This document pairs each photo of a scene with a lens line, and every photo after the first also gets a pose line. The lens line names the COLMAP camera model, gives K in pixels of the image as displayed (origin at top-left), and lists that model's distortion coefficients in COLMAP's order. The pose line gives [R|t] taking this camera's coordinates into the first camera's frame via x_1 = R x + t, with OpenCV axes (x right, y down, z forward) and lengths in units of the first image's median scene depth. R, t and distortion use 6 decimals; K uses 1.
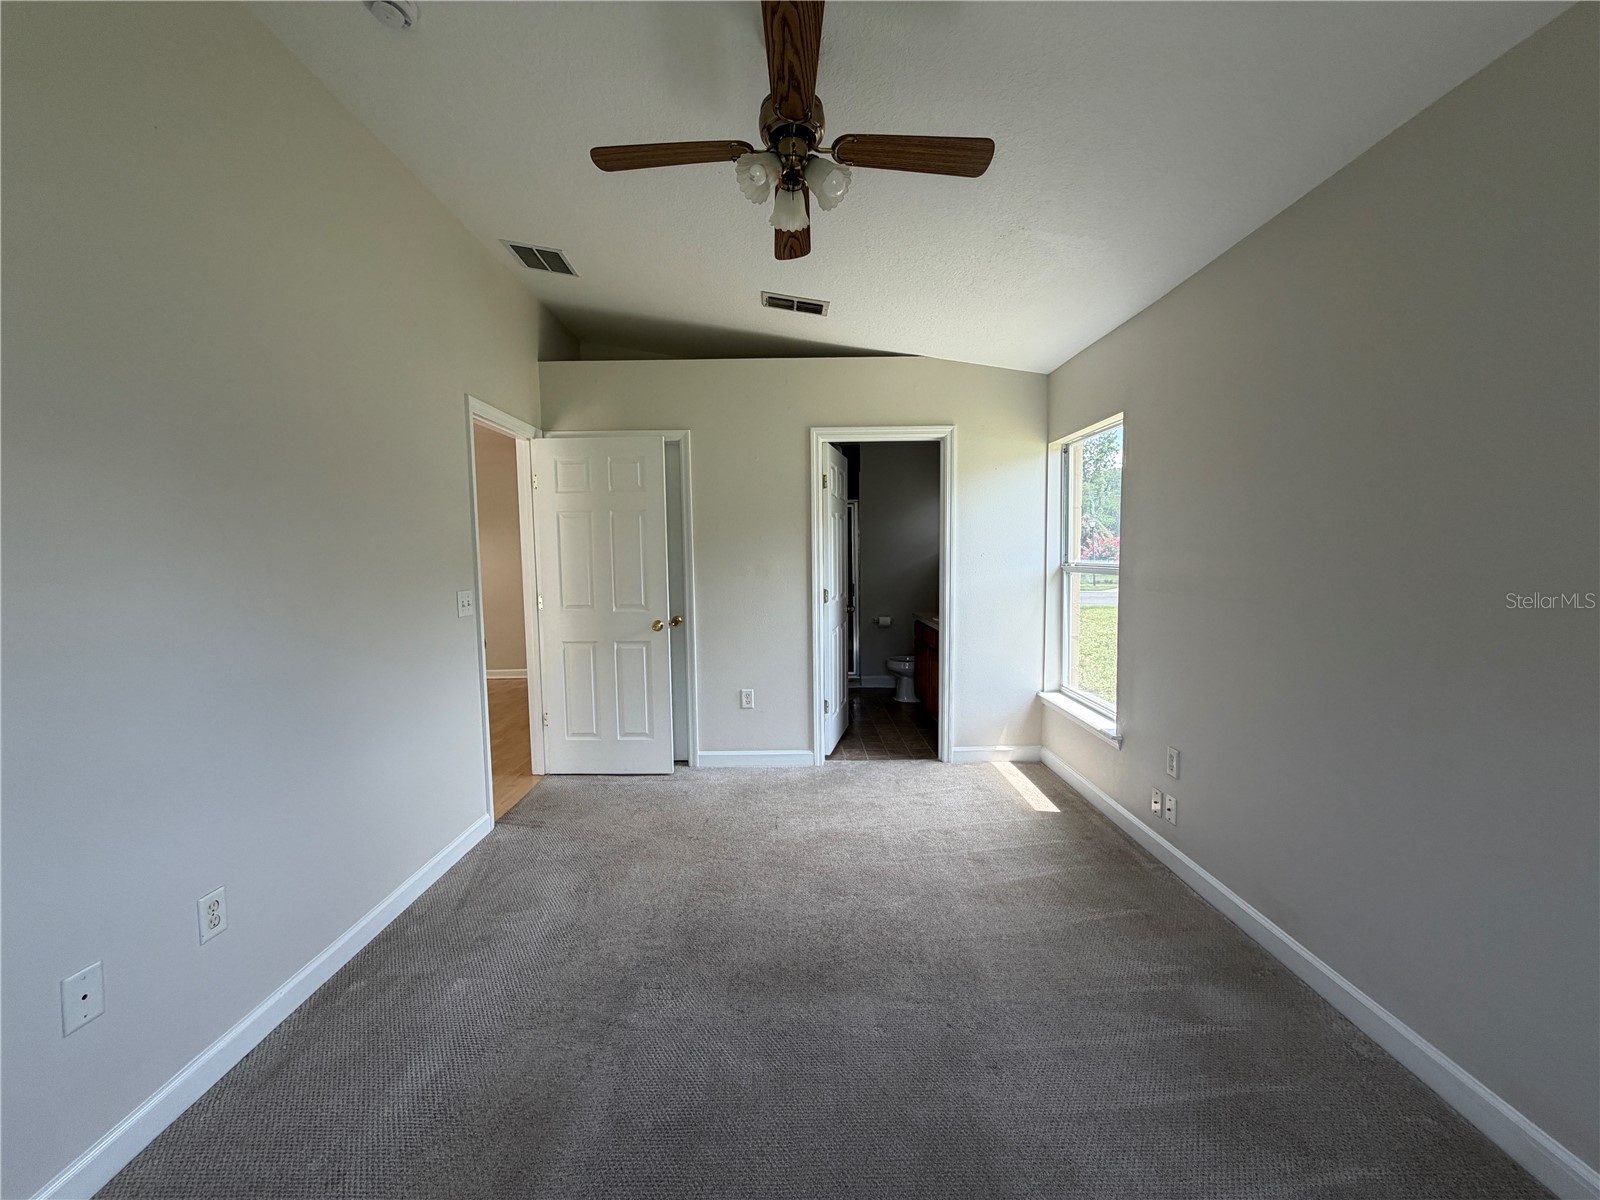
lens RADIAL K [[637.2, 0, 800.0], [0, 637.2, 600.0], [0, 0, 1]] dist [-0.000085, -0.000179]
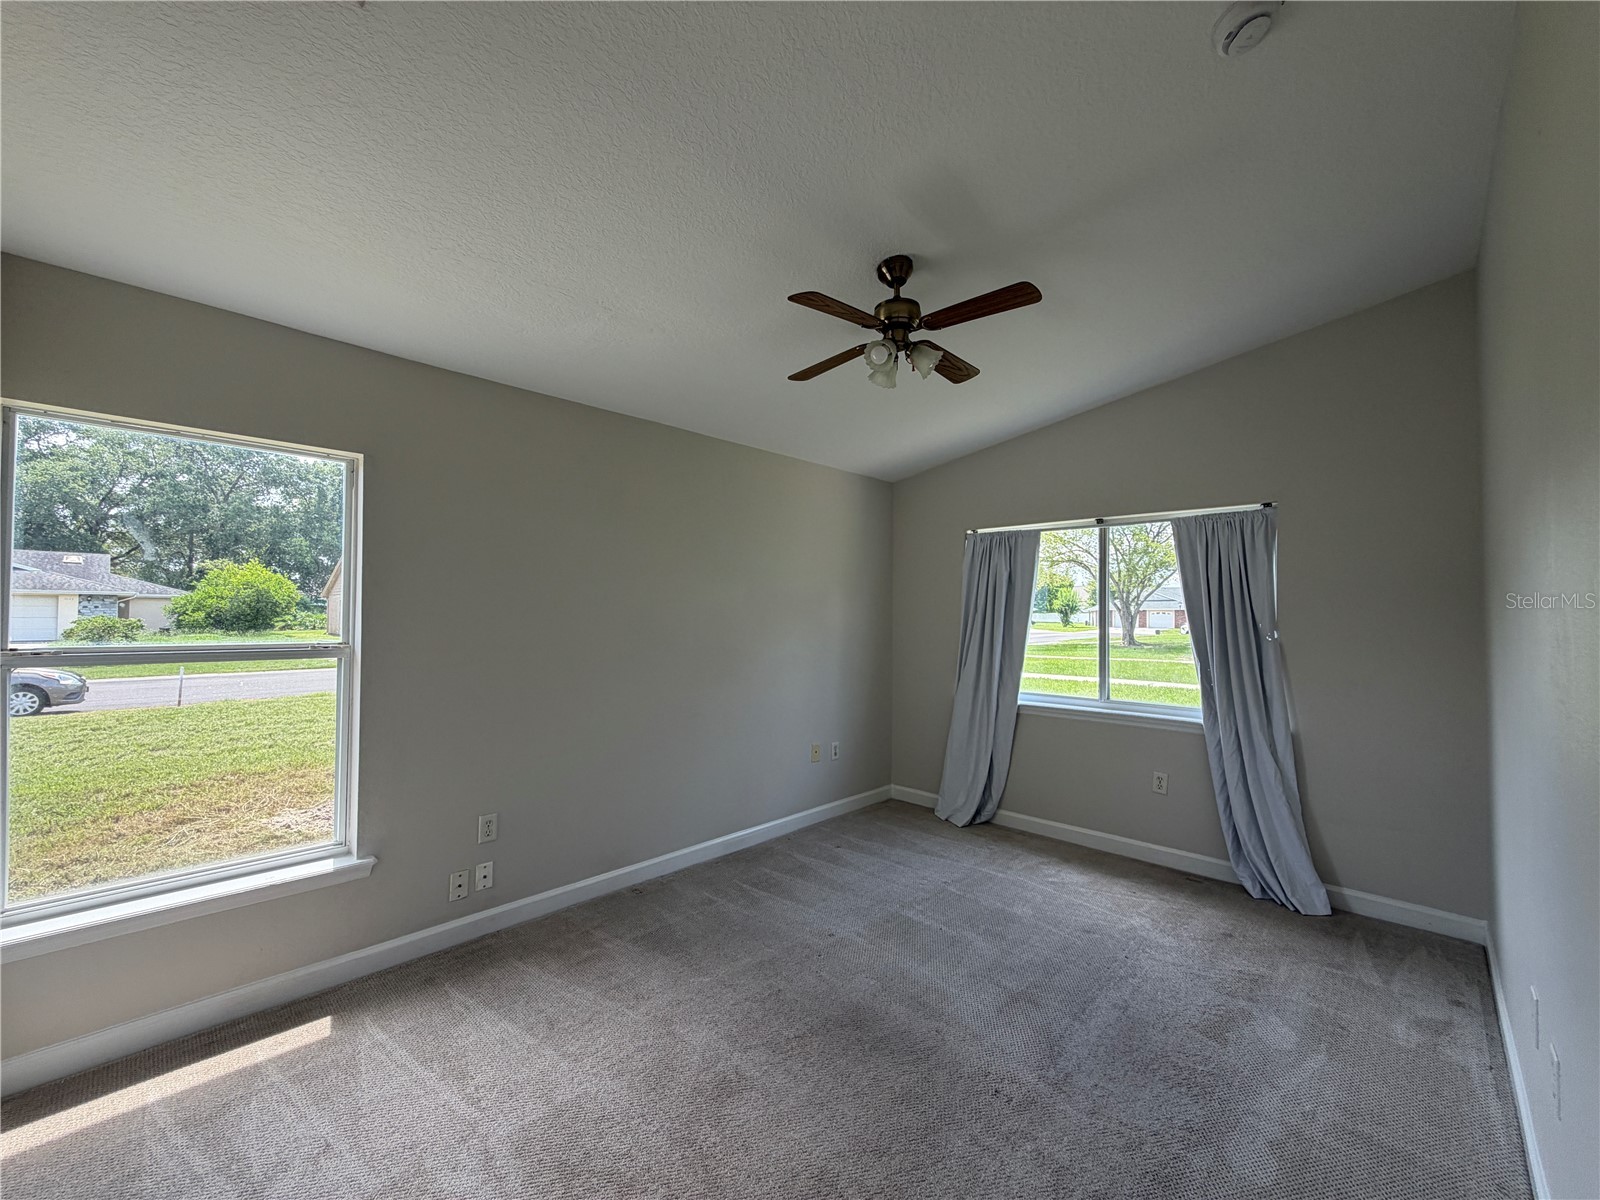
lens RADIAL K [[637.2, 0, 800.0], [0, 637.2, 600.0], [0, 0, 1]] dist [-0.000085, -0.000179]
pose [[-0.708146, 0.026243, 0.705578, -0.418736], [0.057181, 0.998158, 0.020264, -0.087207], [-0.703747, 0.054696, -0.708342, 1.099120]]
